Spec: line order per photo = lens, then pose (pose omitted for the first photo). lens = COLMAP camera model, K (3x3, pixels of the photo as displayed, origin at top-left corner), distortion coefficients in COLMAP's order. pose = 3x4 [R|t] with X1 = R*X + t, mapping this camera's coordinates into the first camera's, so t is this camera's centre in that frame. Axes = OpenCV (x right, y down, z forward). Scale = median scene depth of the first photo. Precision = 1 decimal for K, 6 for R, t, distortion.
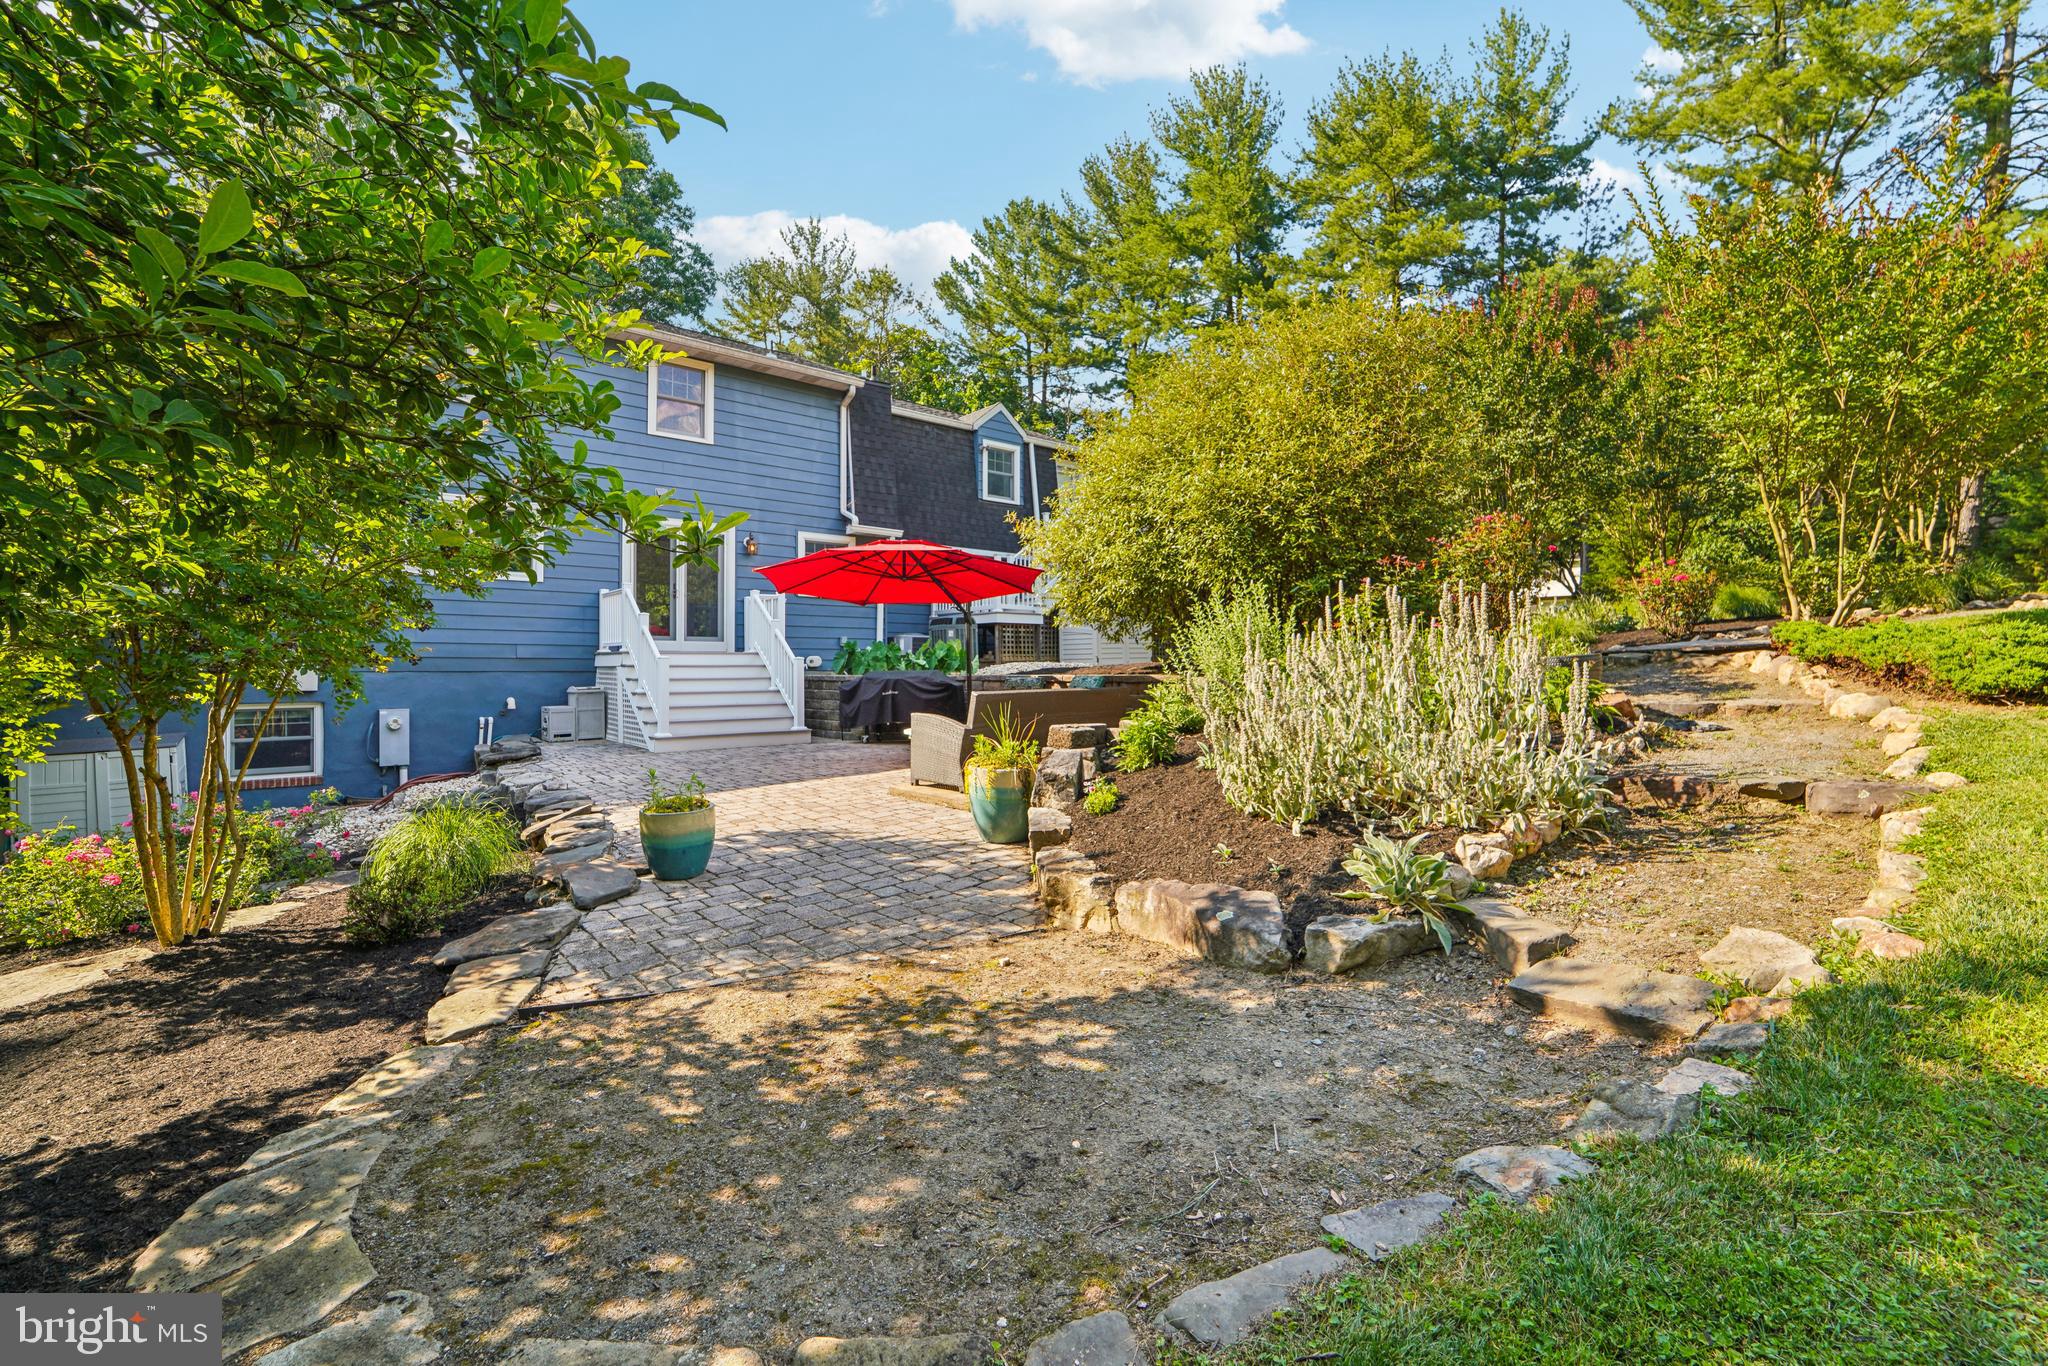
lens RADIAL K [[847.9, 0, 1031.2], [0, 847.9, 666.8], [0, 0, 1]] dist [-0.018722, -0.000442]
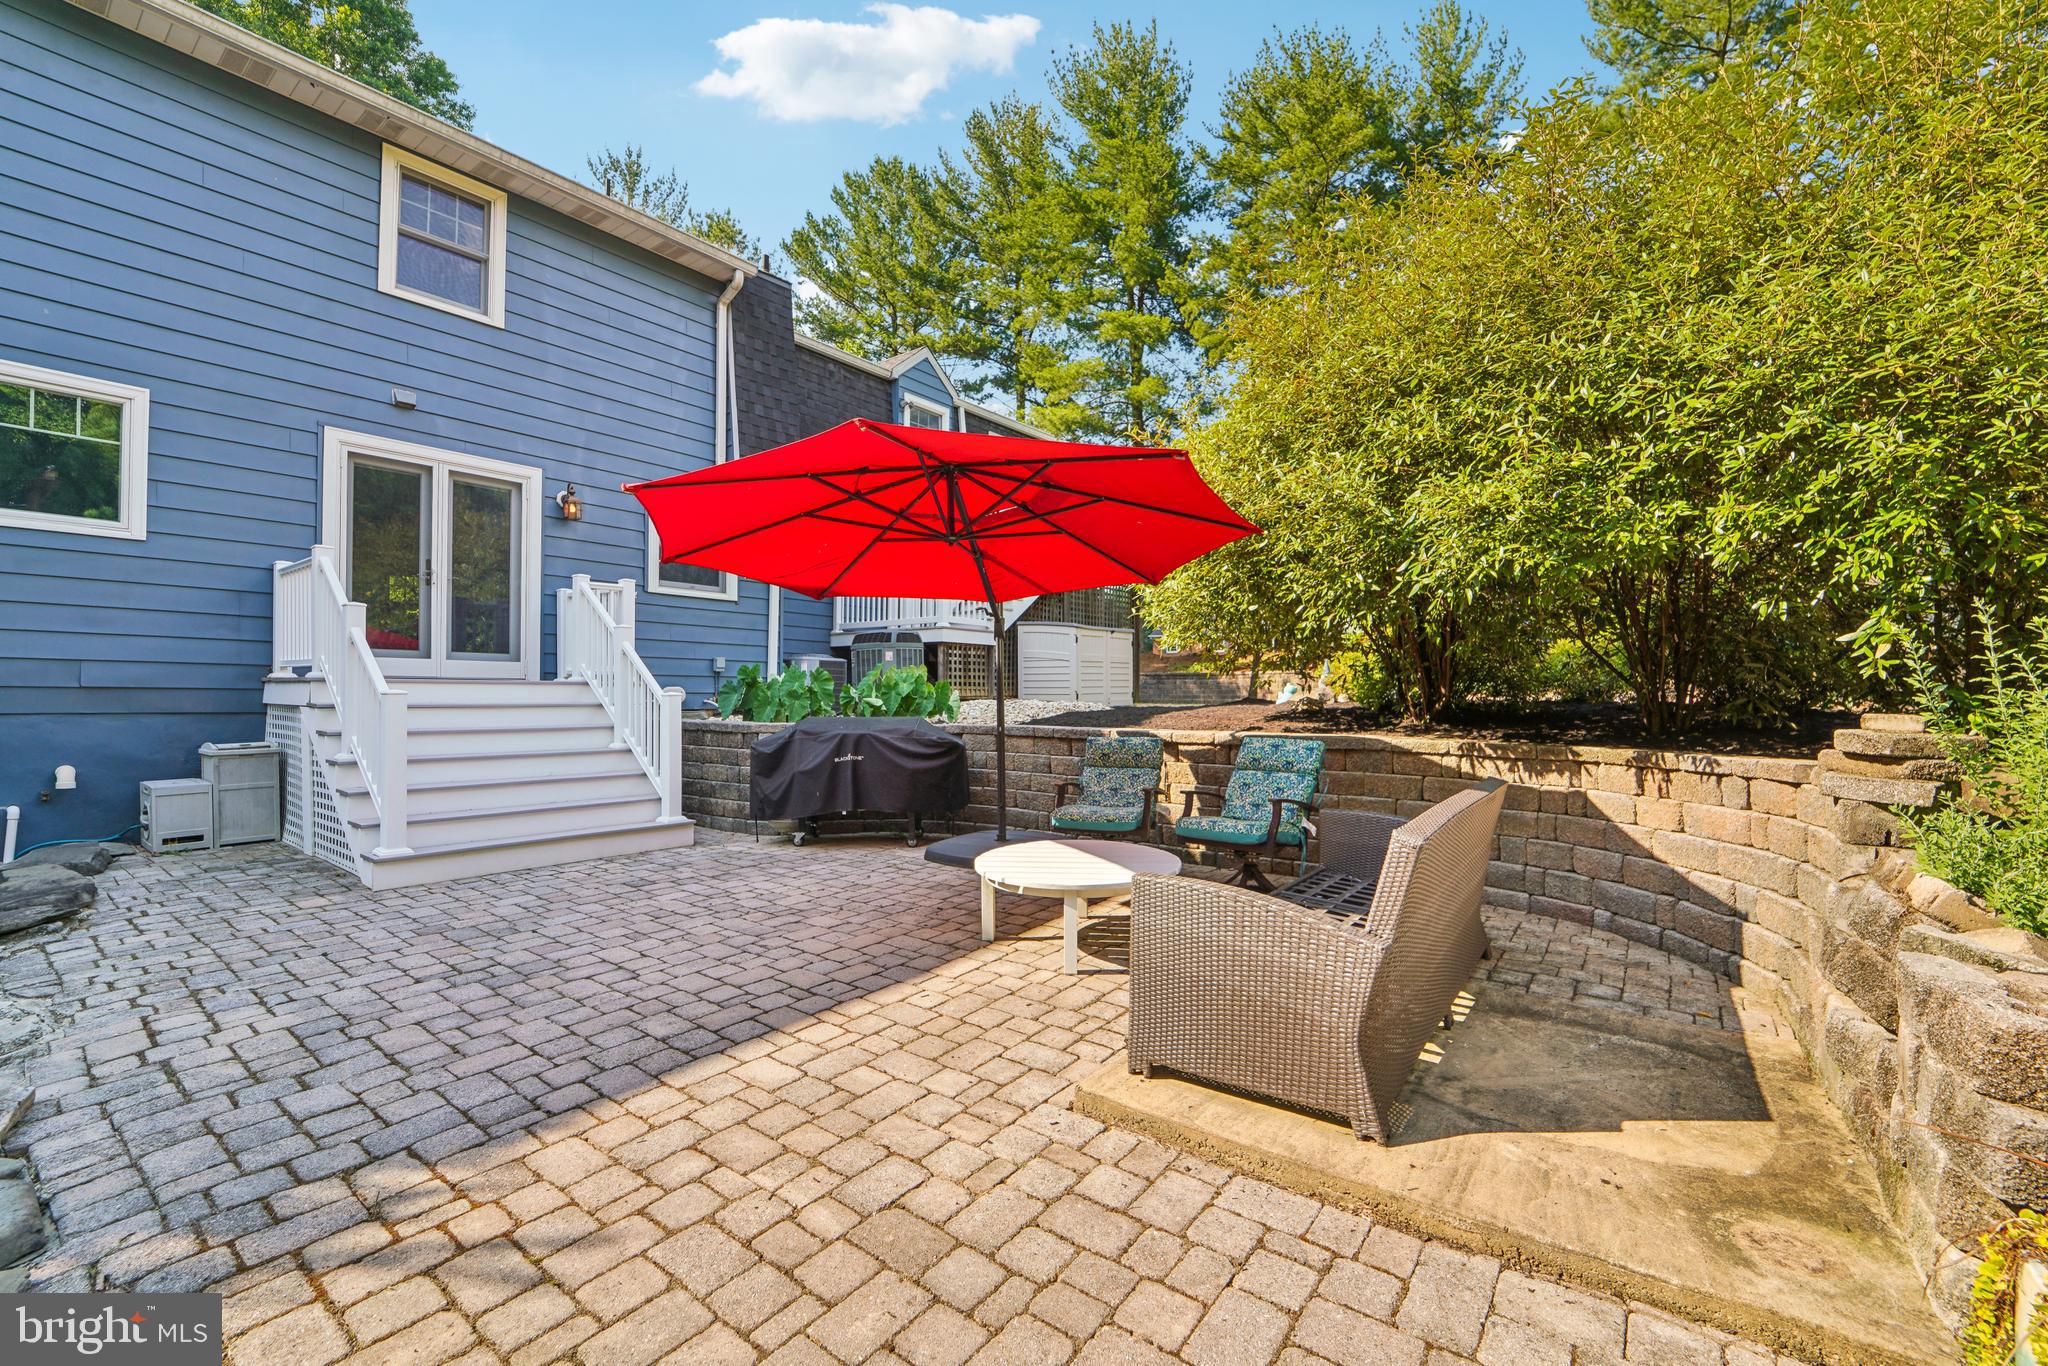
lens RADIAL K [[847.9, 0, 1024.0], [0, 847.9, 701.3], [0, 0, 1]] dist [-0.018722, -0.000442]
pose [[0.979255, 0.008431, 0.202457, -0.117711], [-0.010298, 0.999914, 0.008167, -0.009133], [-0.202371, -0.010082, 0.979257, 0.300427]]
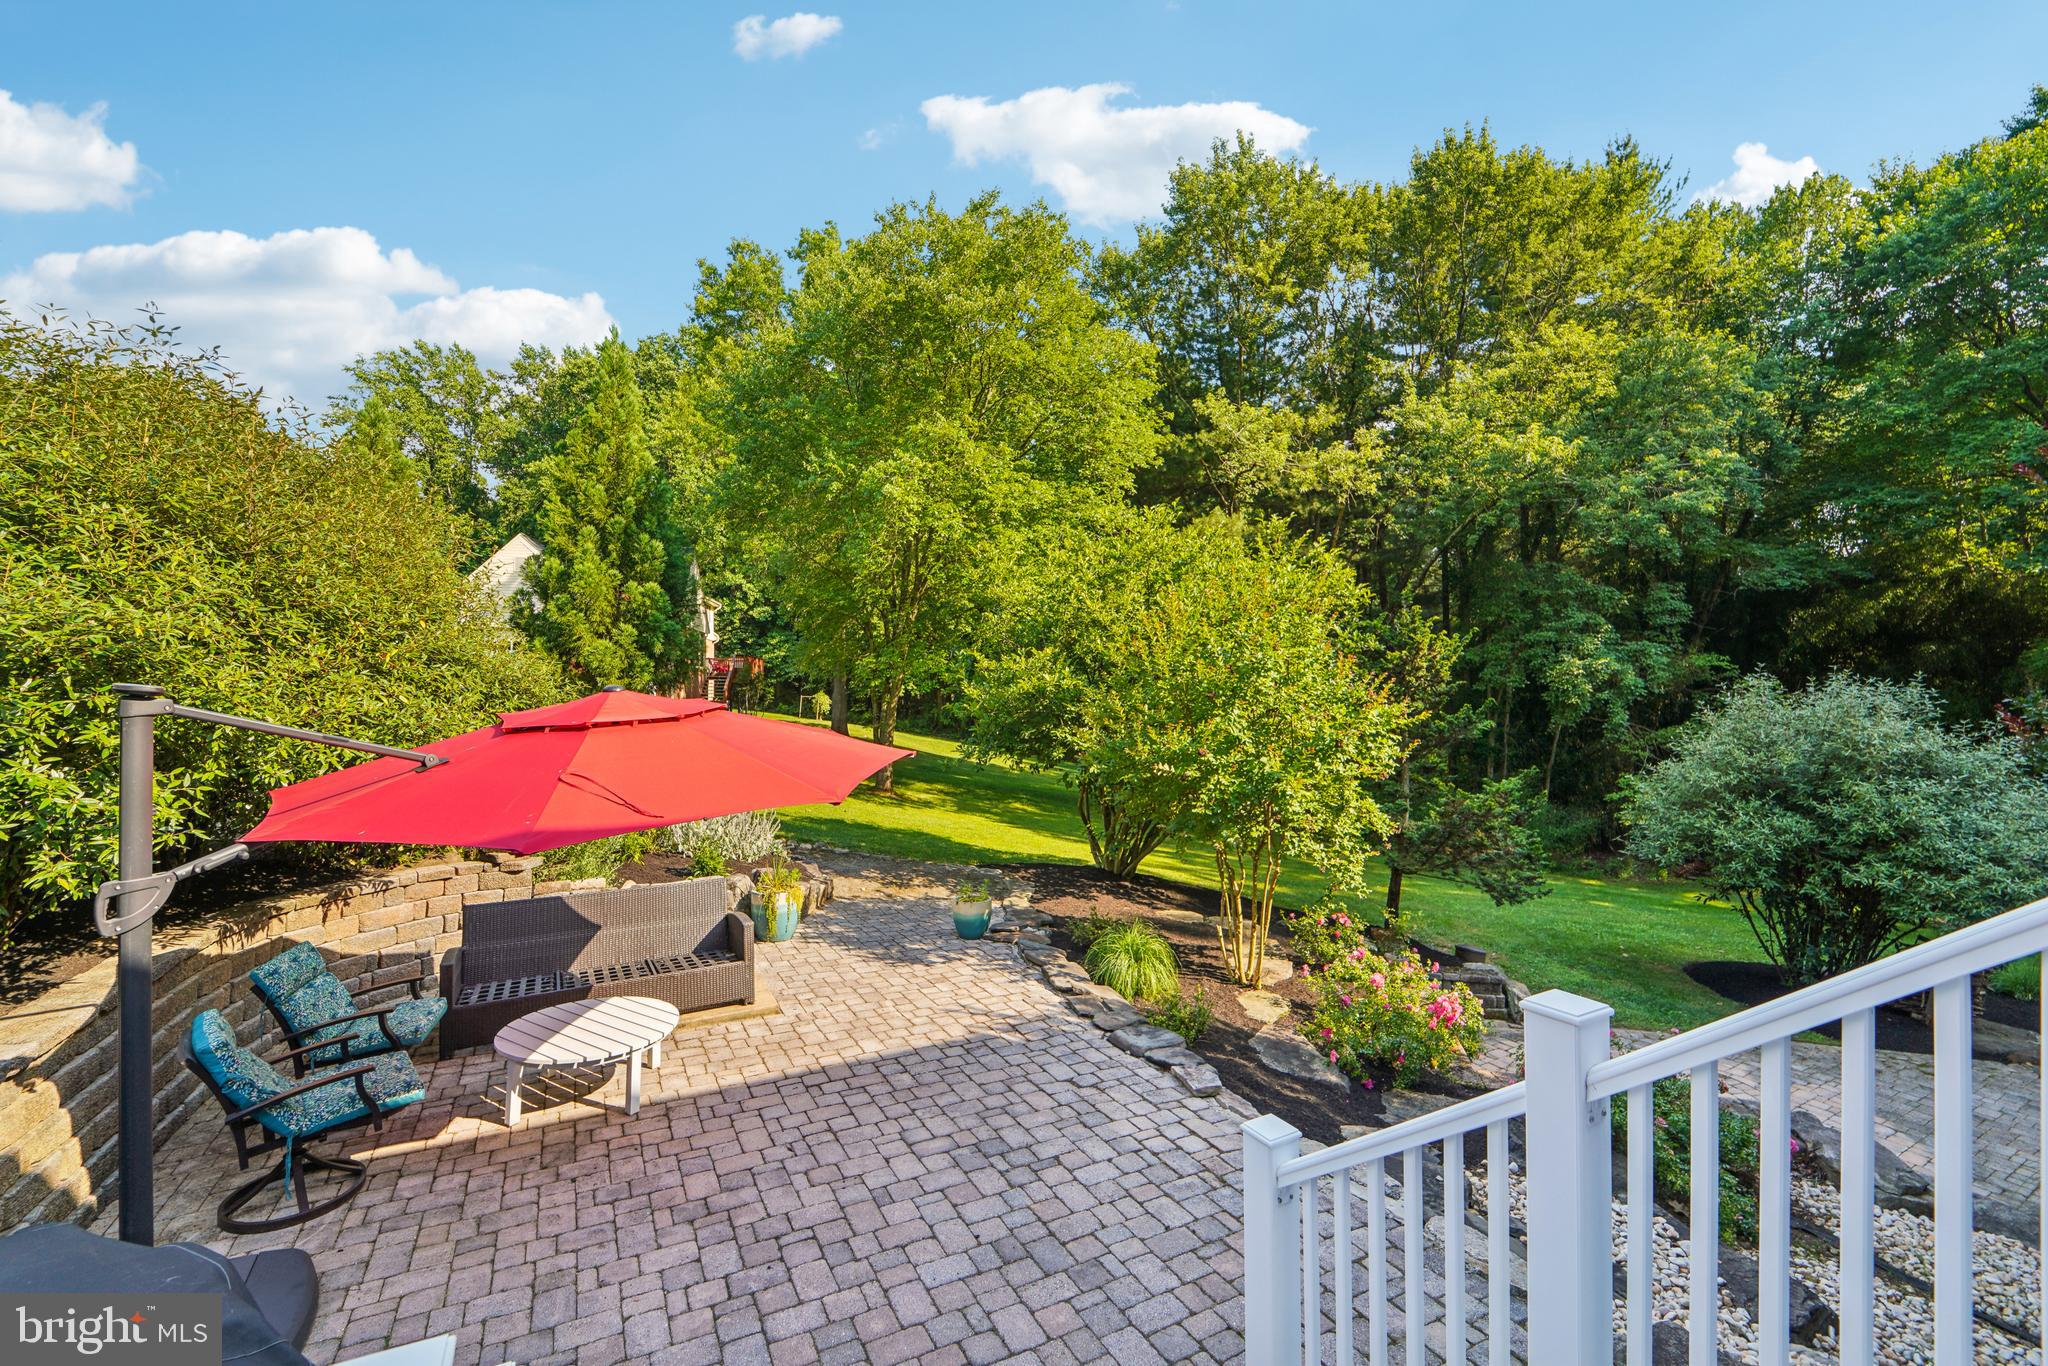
lens RADIAL K [[847.9, 0, 1023.0], [0, 847.9, 676.2], [0, 0, 1]] dist [-0.018722, -0.000442]
pose [[-0.972893, 0.015109, 0.230762, -0.357990], [0.011974, 0.999816, -0.014980, -0.117662], [-0.230946, -0.011811, -0.972895, 1.050837]]
